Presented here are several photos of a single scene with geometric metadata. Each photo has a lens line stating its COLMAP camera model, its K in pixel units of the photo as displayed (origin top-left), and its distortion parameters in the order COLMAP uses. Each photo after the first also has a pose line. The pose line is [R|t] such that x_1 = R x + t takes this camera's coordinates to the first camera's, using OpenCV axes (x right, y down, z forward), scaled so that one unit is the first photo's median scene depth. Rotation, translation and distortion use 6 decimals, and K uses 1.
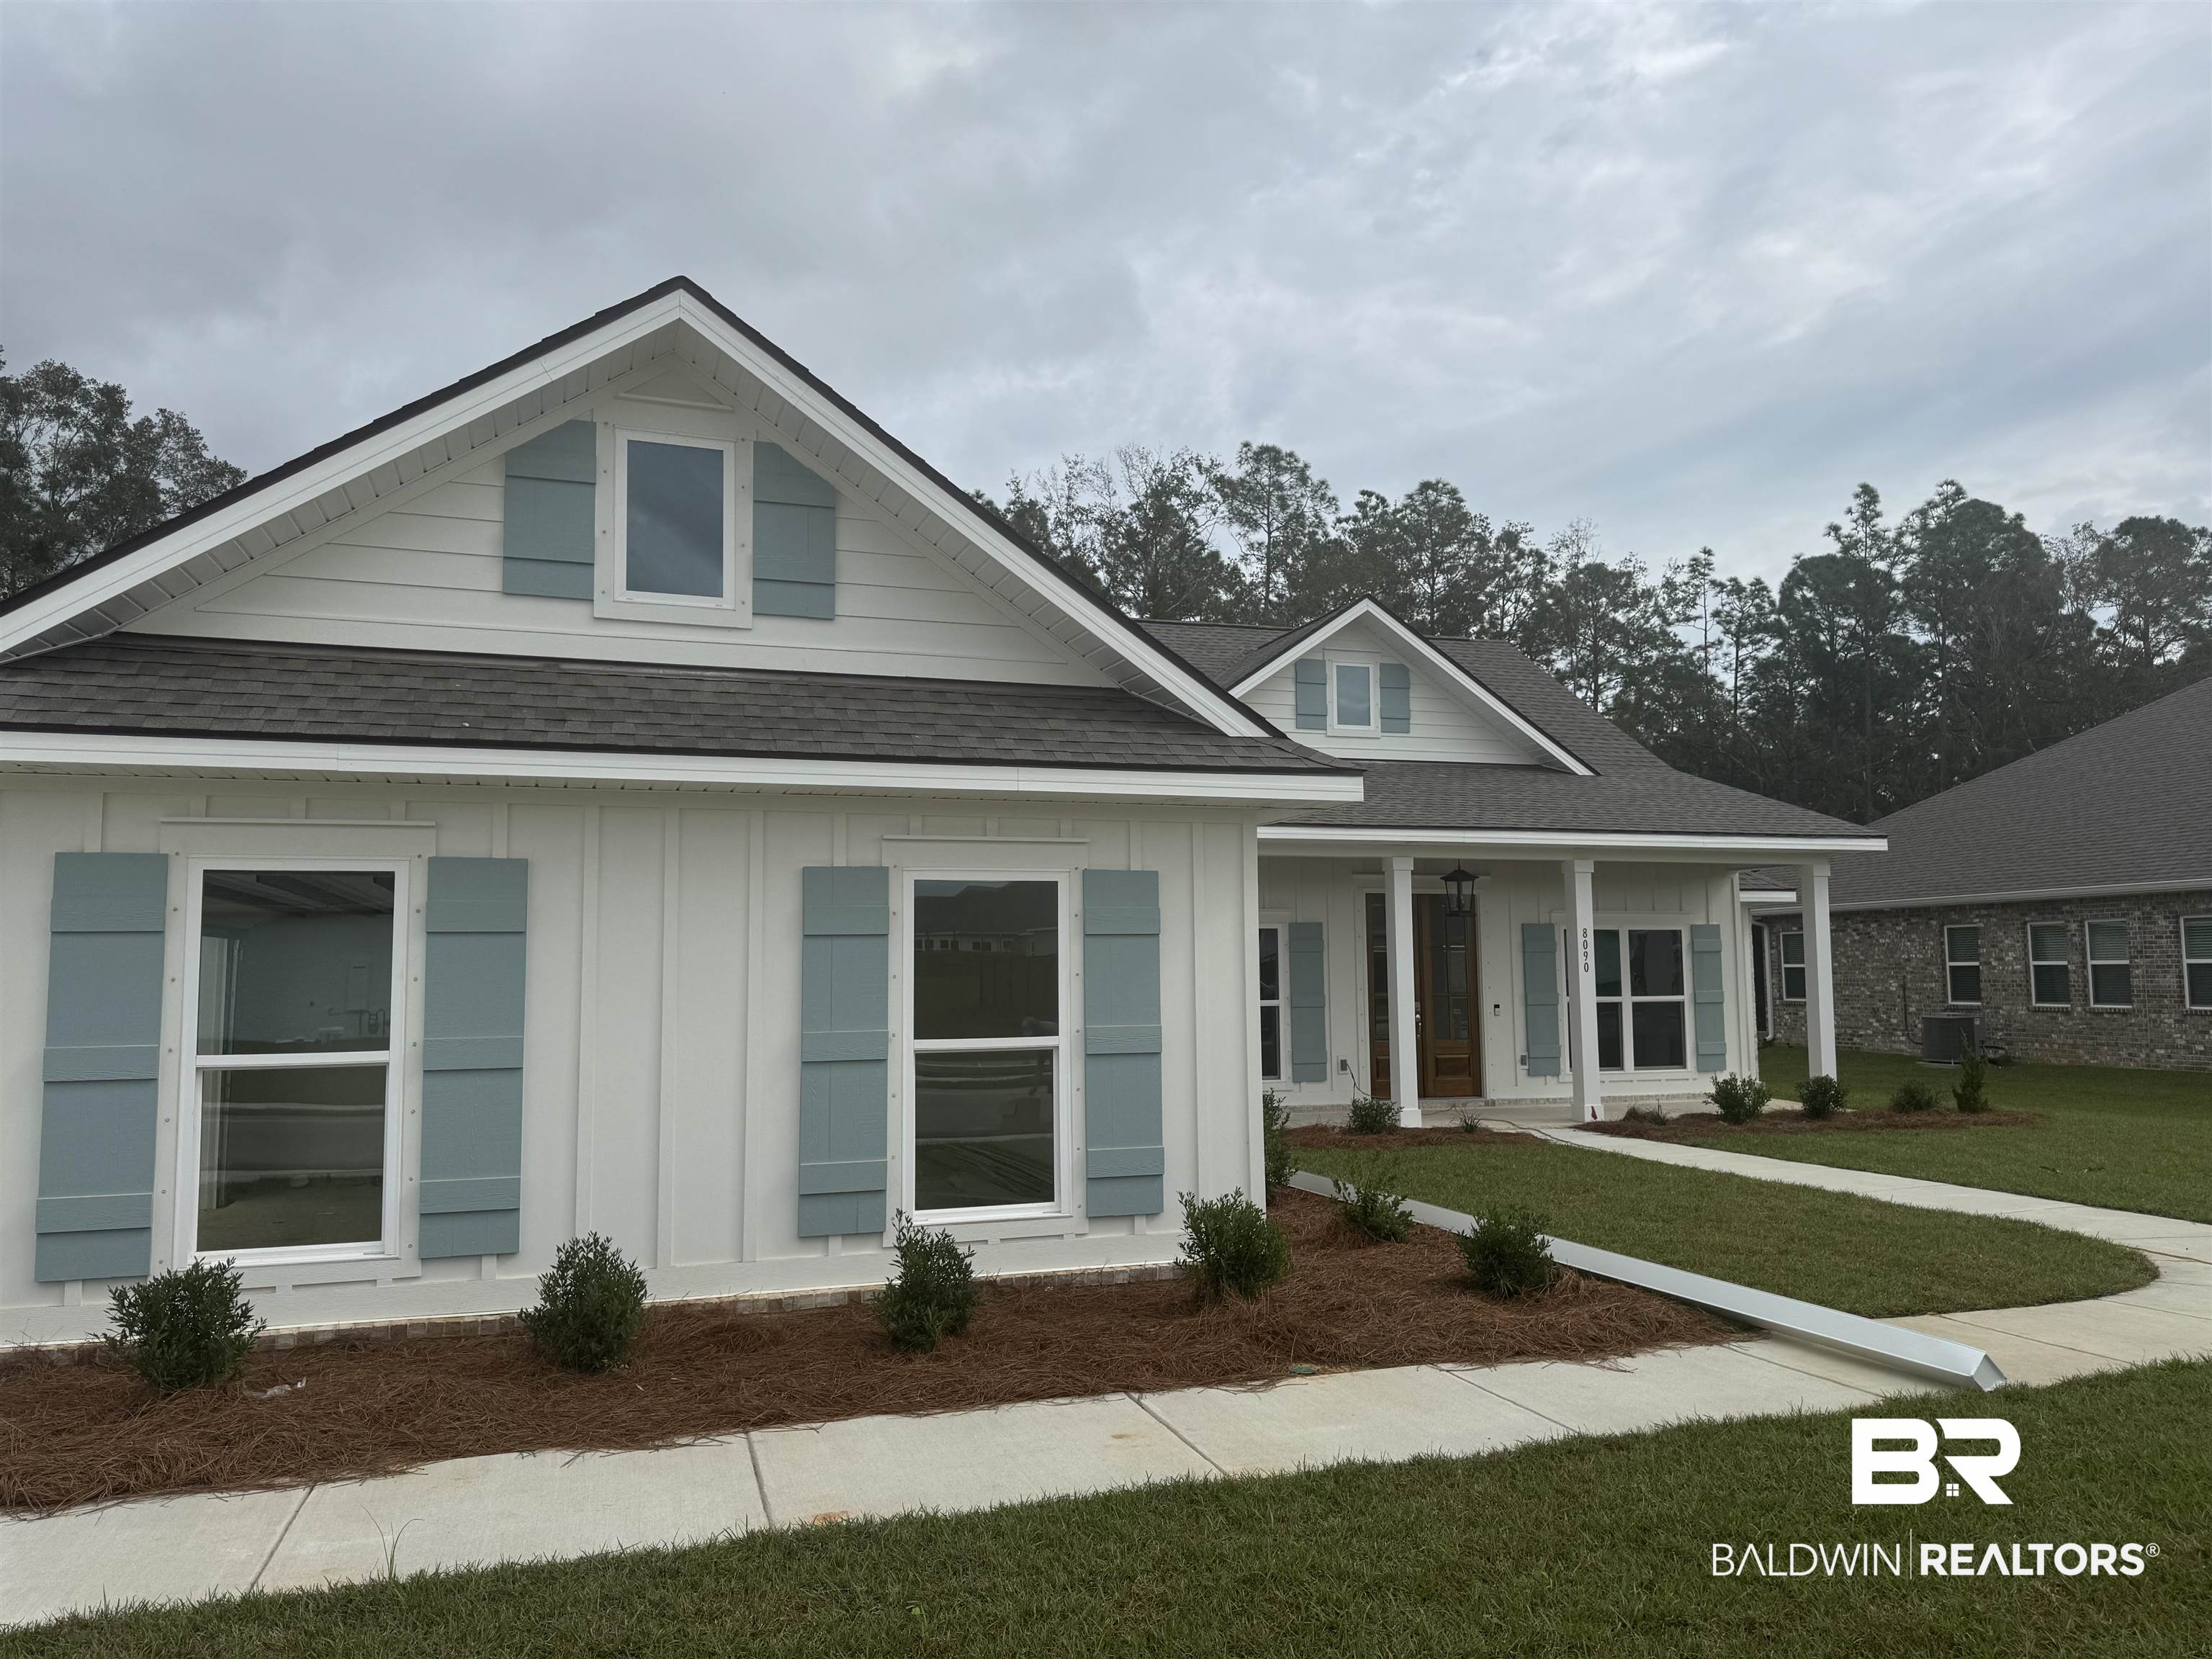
lens RADIAL K [[1554.9, 0, 1106.0], [0, 1554.9, 829.5], [0, 0, 1]] dist [0.071503, -0.098974]
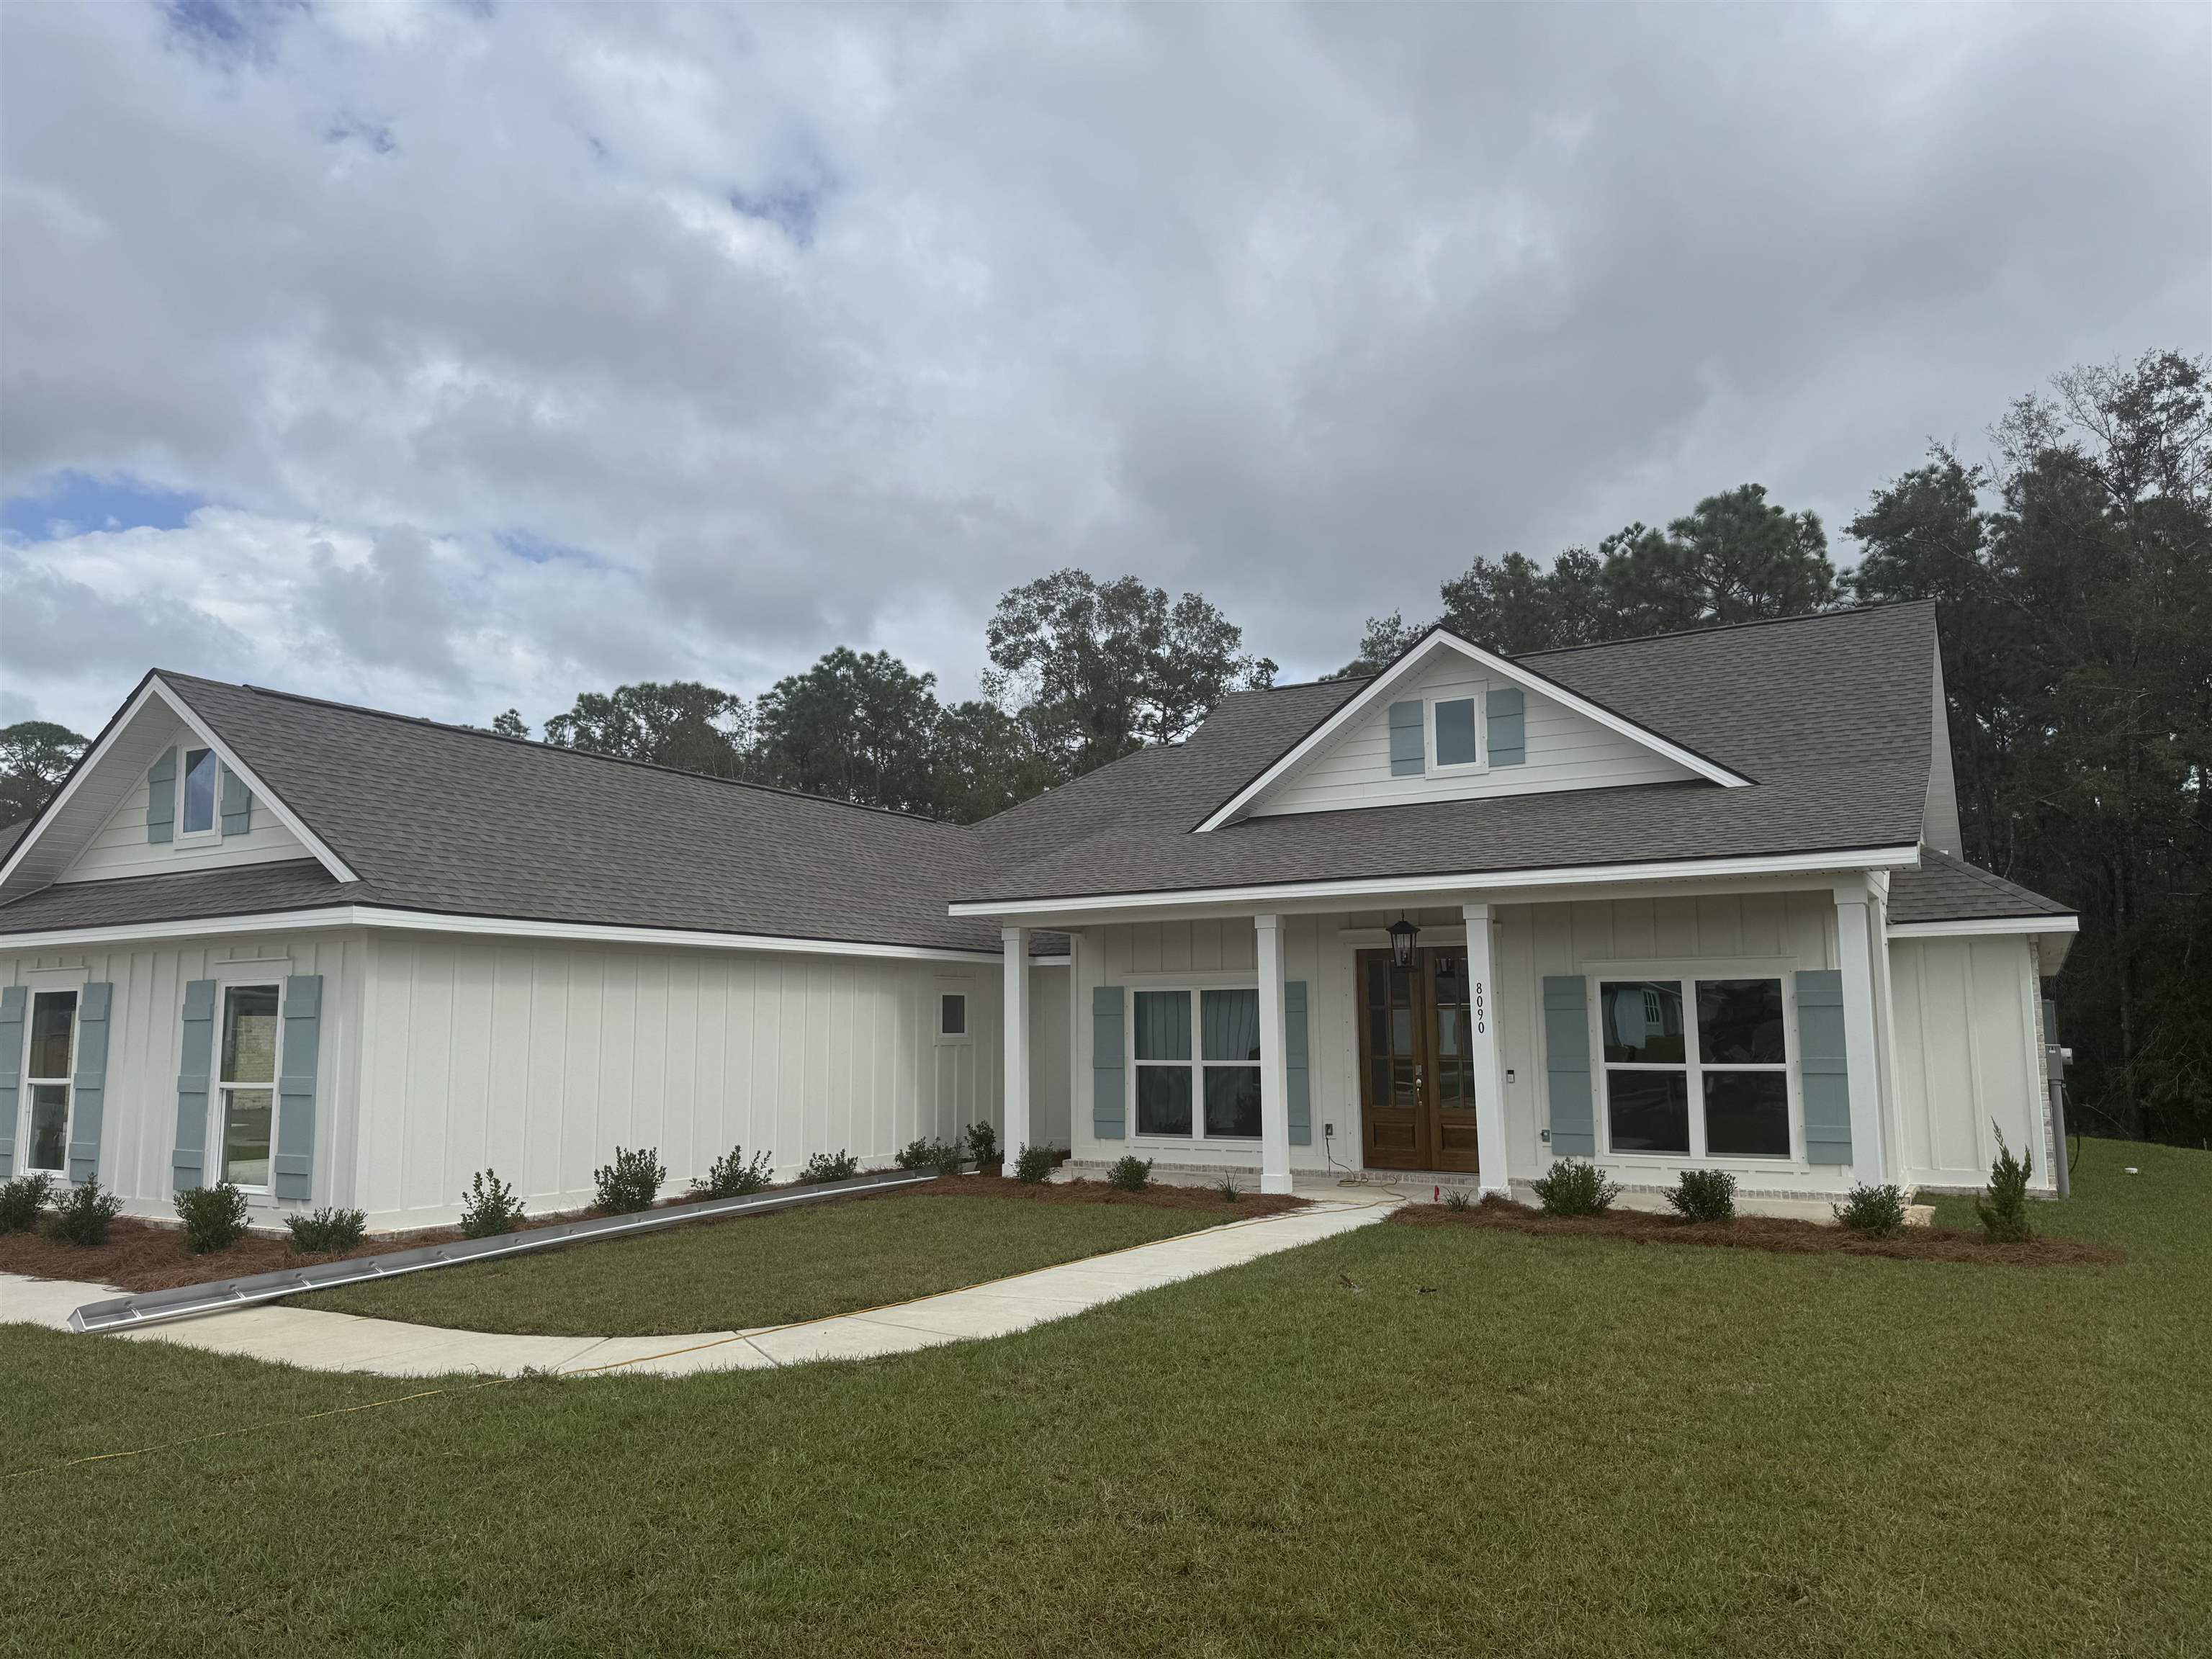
lens RADIAL K [[1554.9, 0, 1106.0], [0, 1554.9, 829.5], [0, 0, 1]] dist [0.071503, -0.098974]
pose [[0.655276, -0.097959, -0.749011, 1.019550], [0.072884, 0.995129, -0.066384, 0.025777], [0.751865, -0.011092, 0.659223, 0.334717]]
